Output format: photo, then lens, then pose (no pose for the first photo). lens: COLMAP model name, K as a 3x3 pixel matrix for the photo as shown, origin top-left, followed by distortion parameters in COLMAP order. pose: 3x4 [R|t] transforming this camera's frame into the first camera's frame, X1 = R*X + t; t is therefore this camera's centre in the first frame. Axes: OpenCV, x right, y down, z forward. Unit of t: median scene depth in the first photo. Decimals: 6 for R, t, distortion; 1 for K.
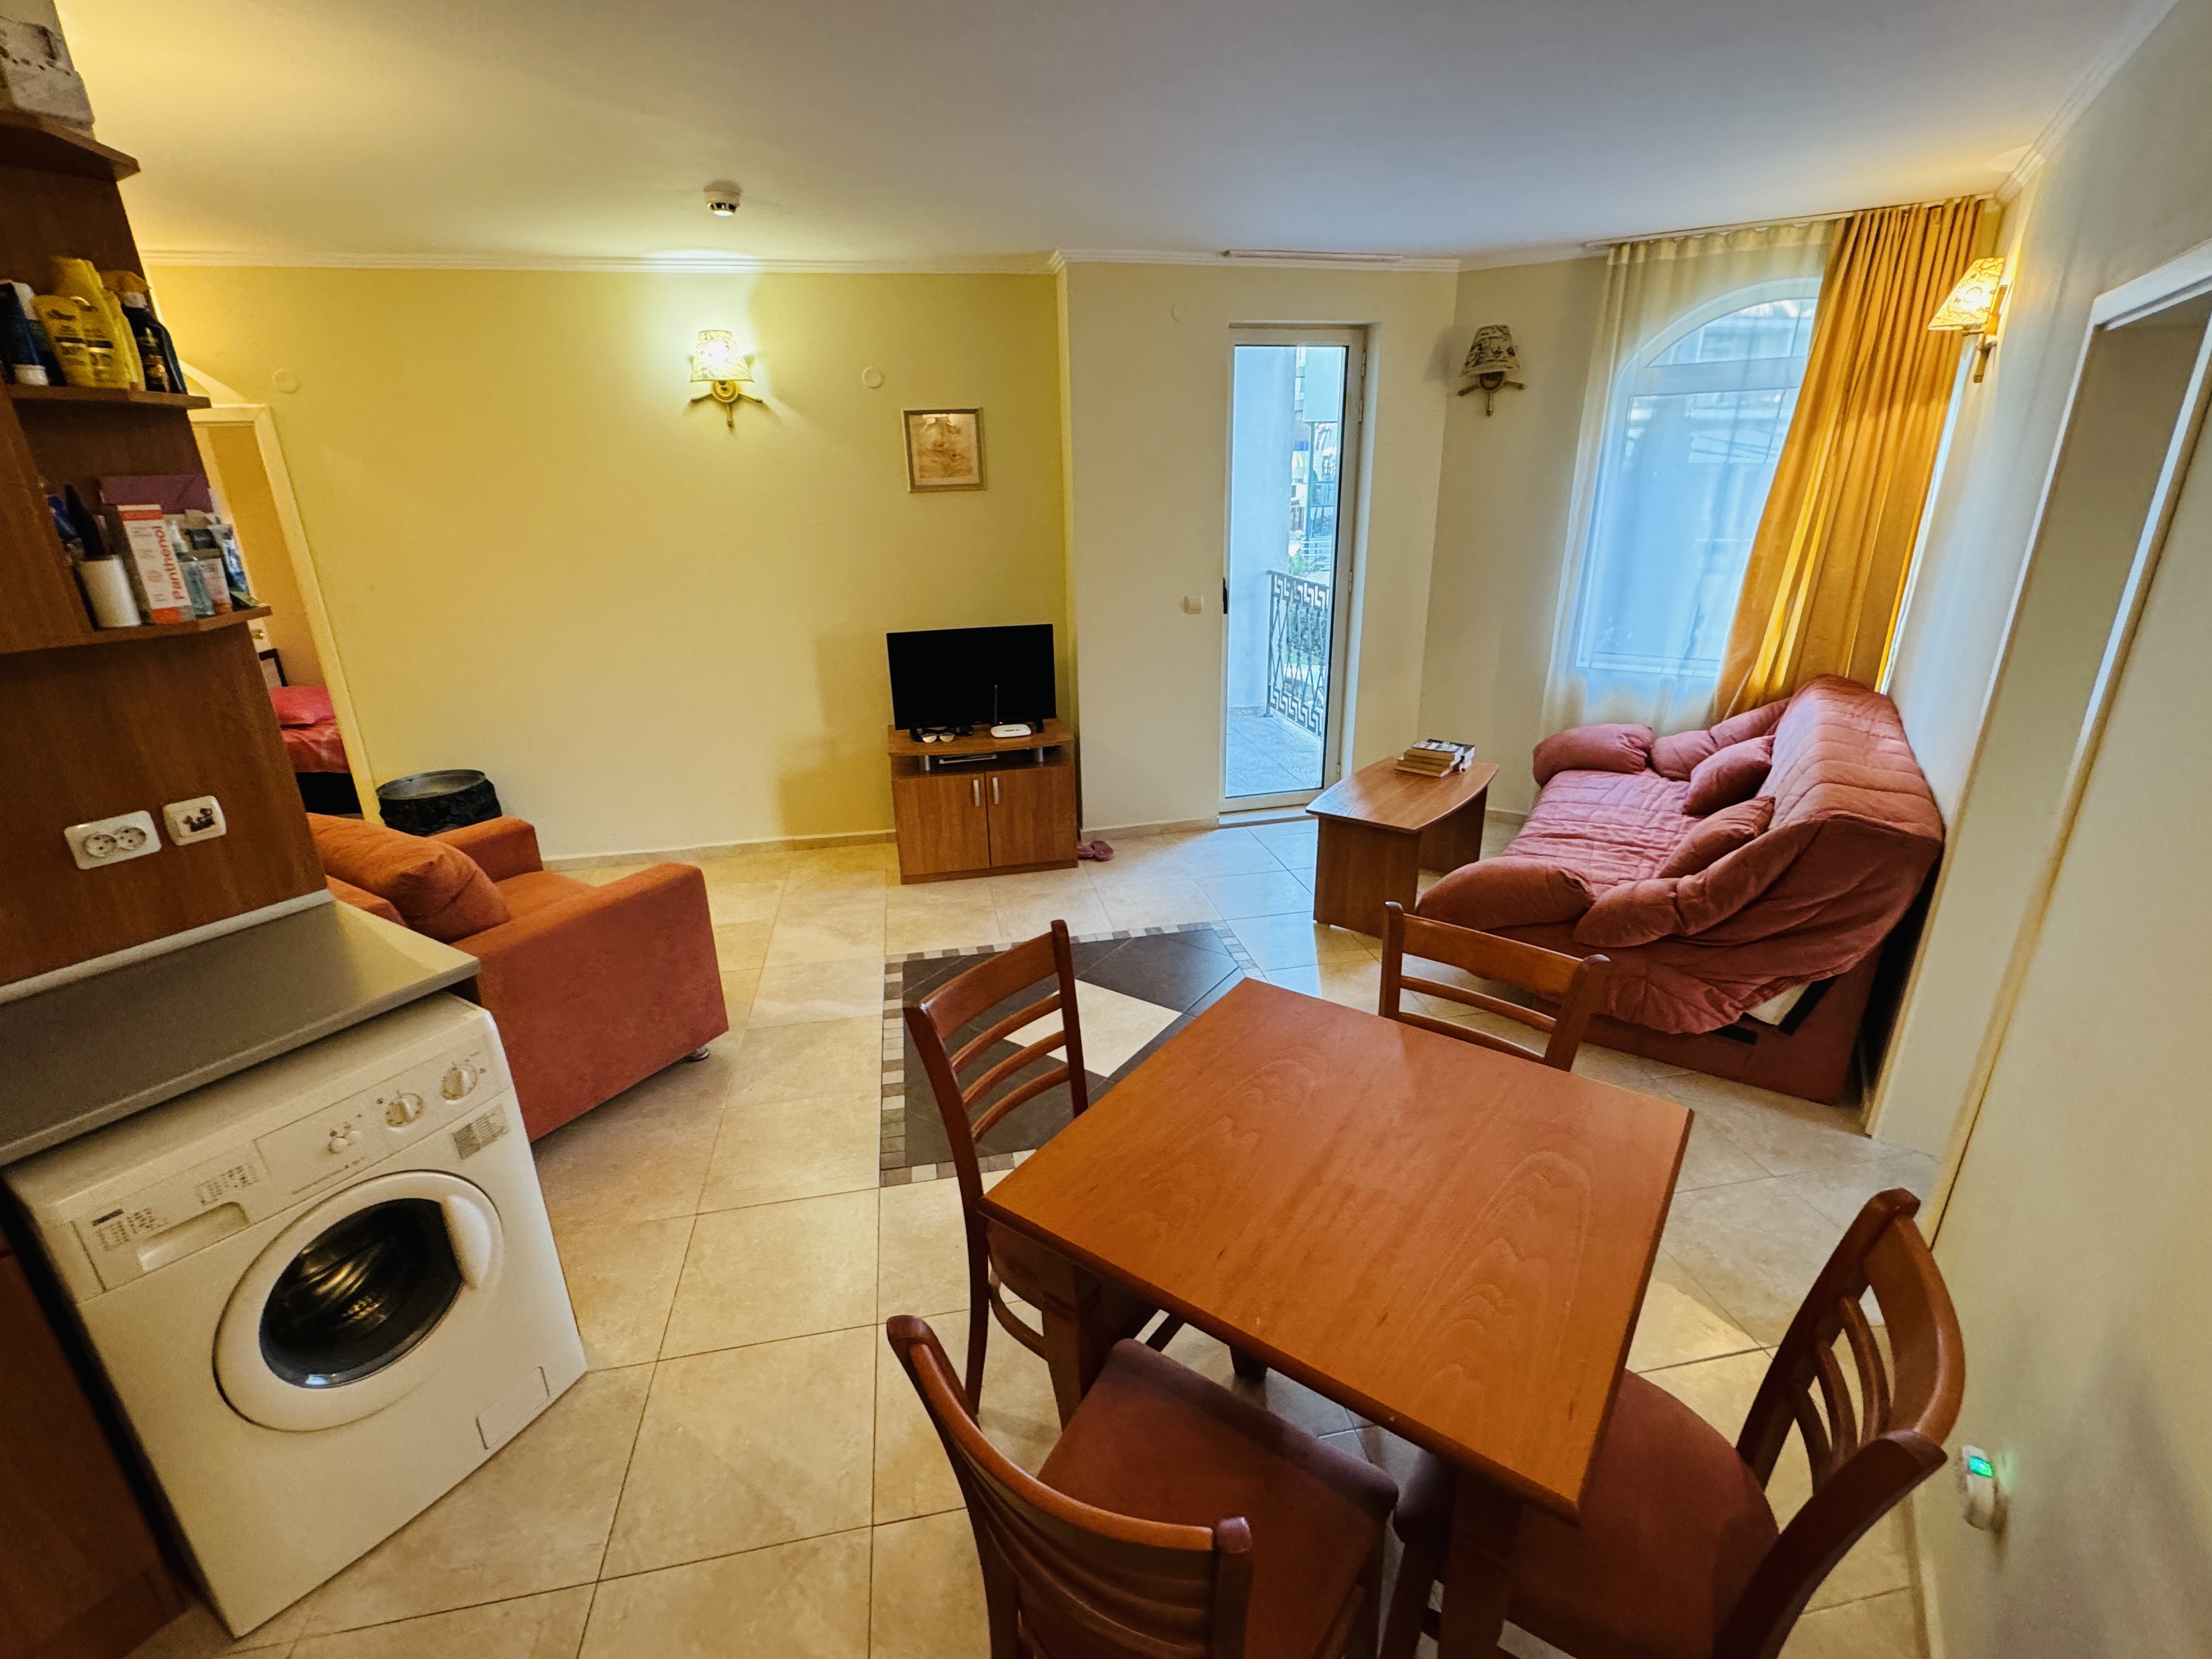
lens RADIAL K [[1014.8, 0, 1106.0], [0, 1014.8, 829.5], [0, 0, 1]] dist [0.000422, 0.000180]
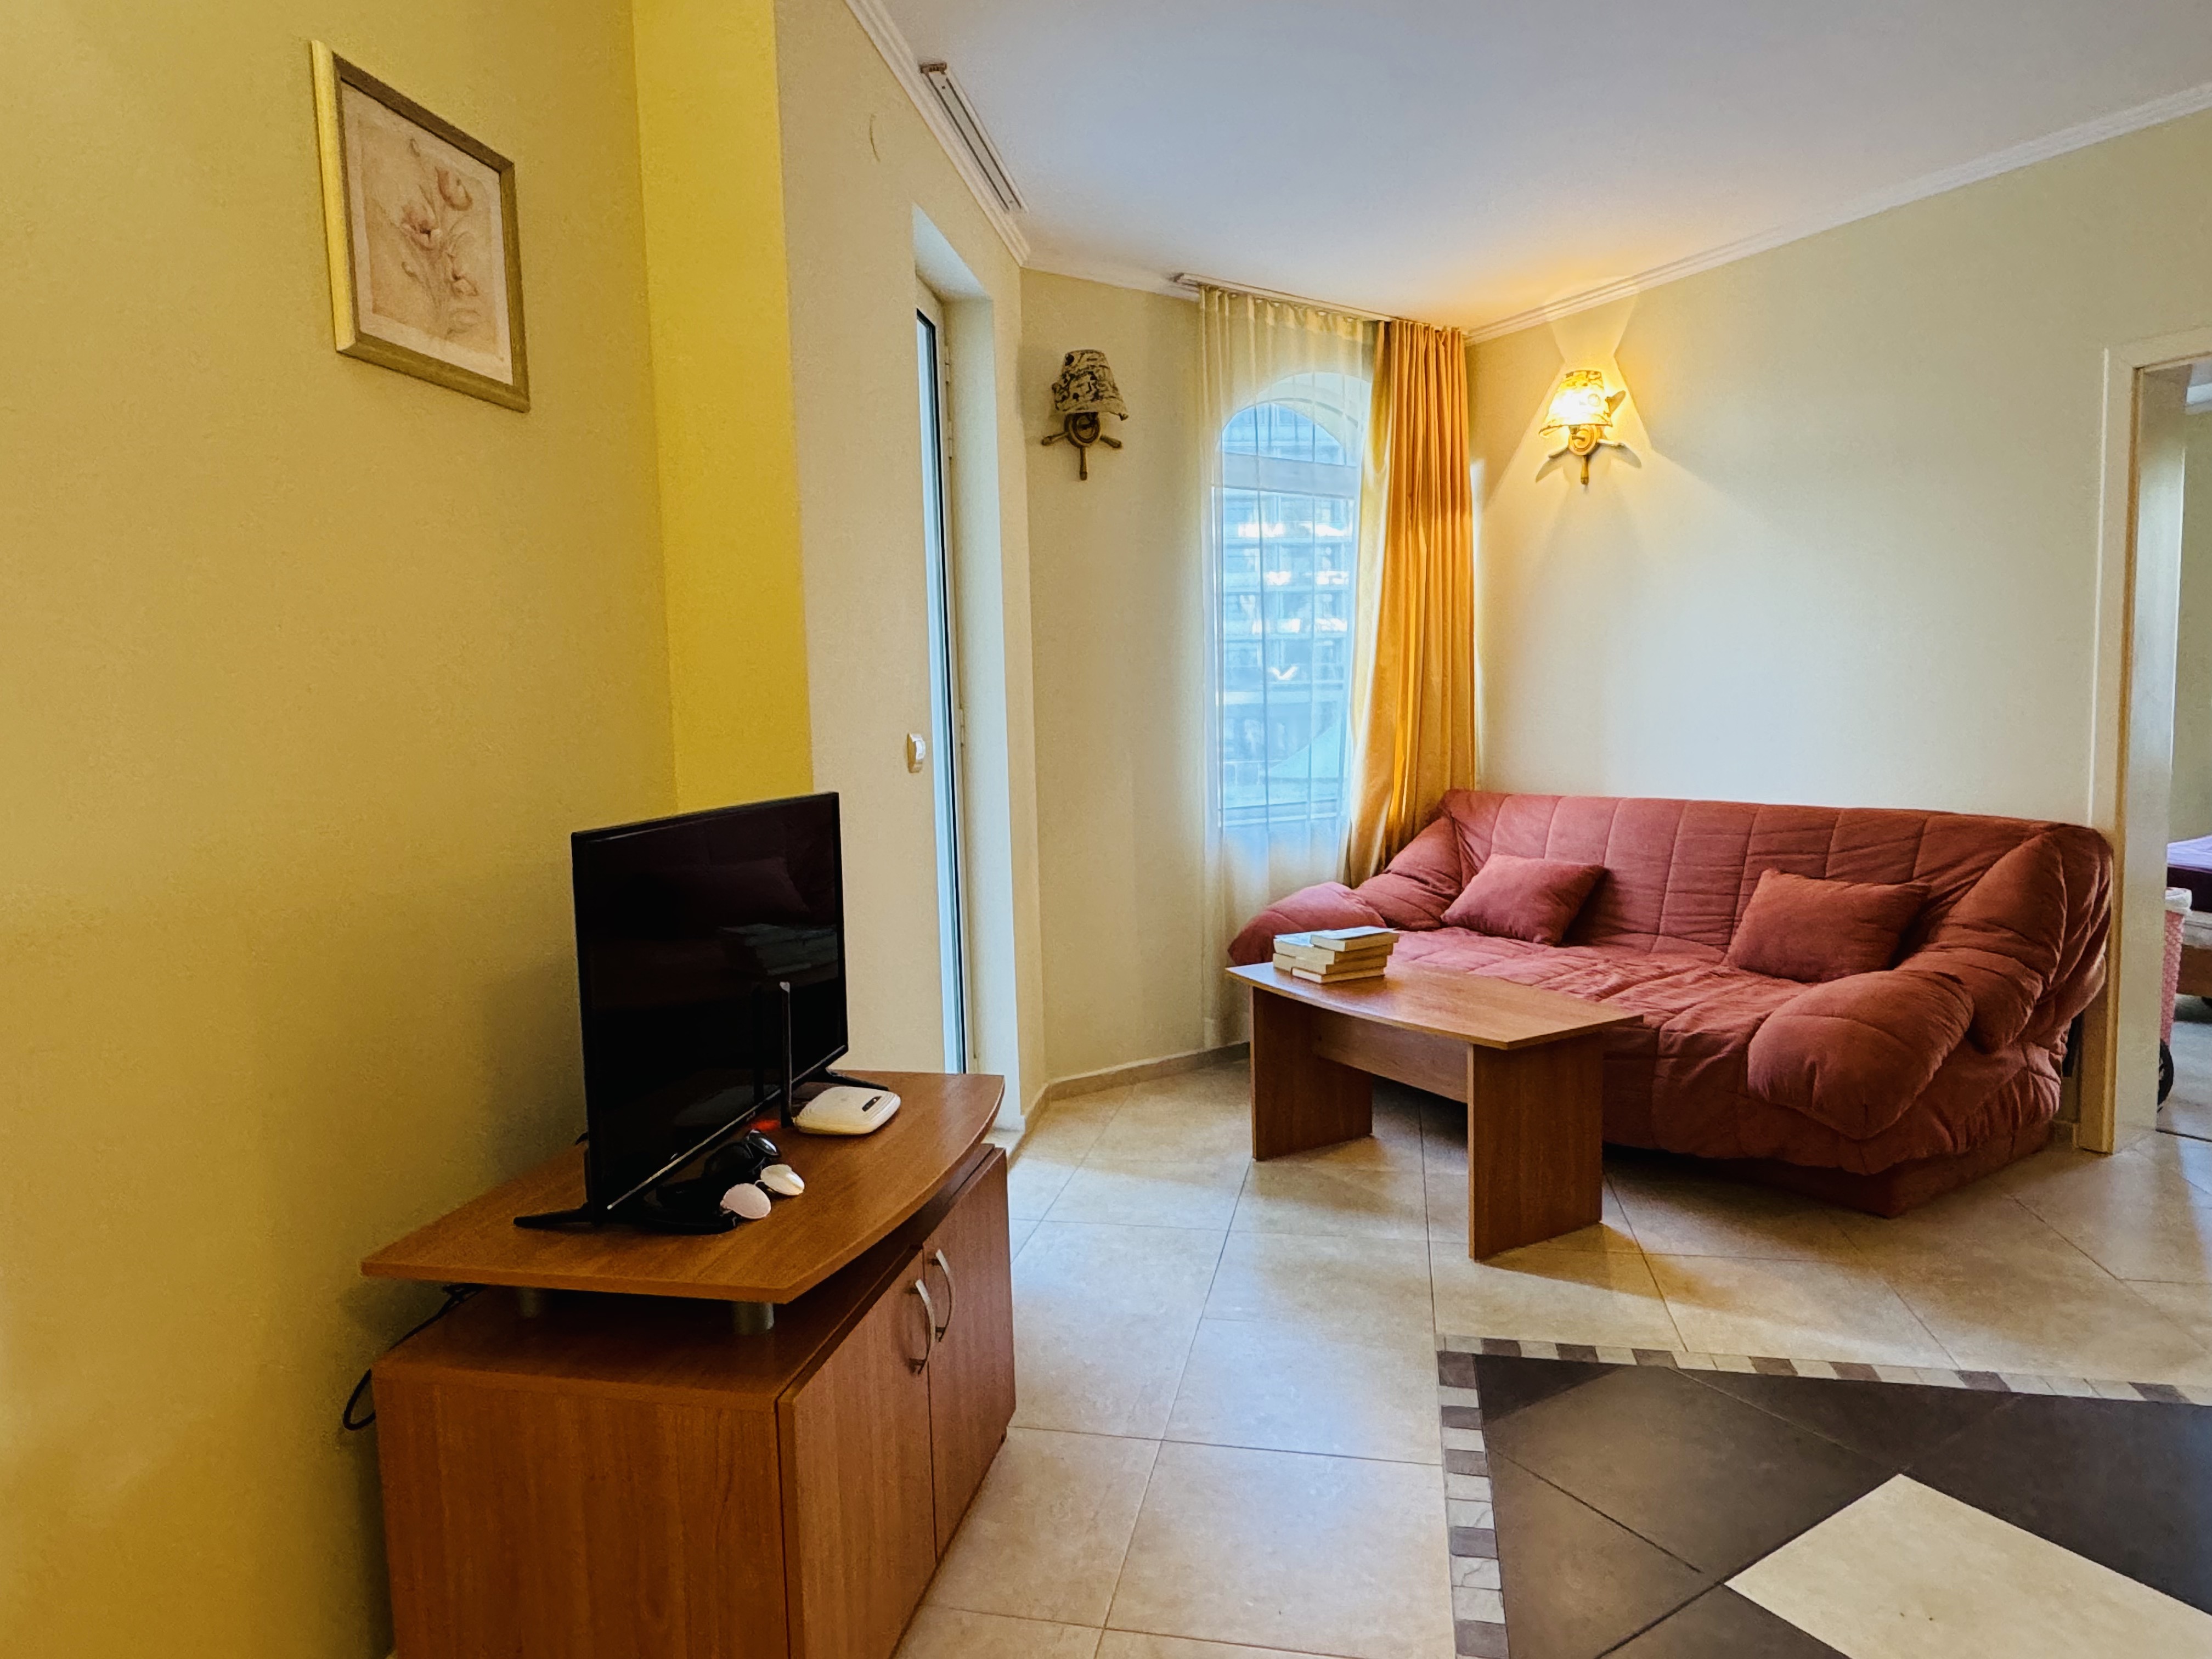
lens RADIAL K [[1330.6, 0, 1106.0], [0, 1330.6, 829.5], [0, 0, 1]] dist [-0.000724, -0.000402]
pose [[0.389823, -0.064919, 0.918599, -0.451157], [0.332508, 0.940140, -0.074664, -0.123867], [-0.858764, 0.334547, 0.388075, 0.745532]]
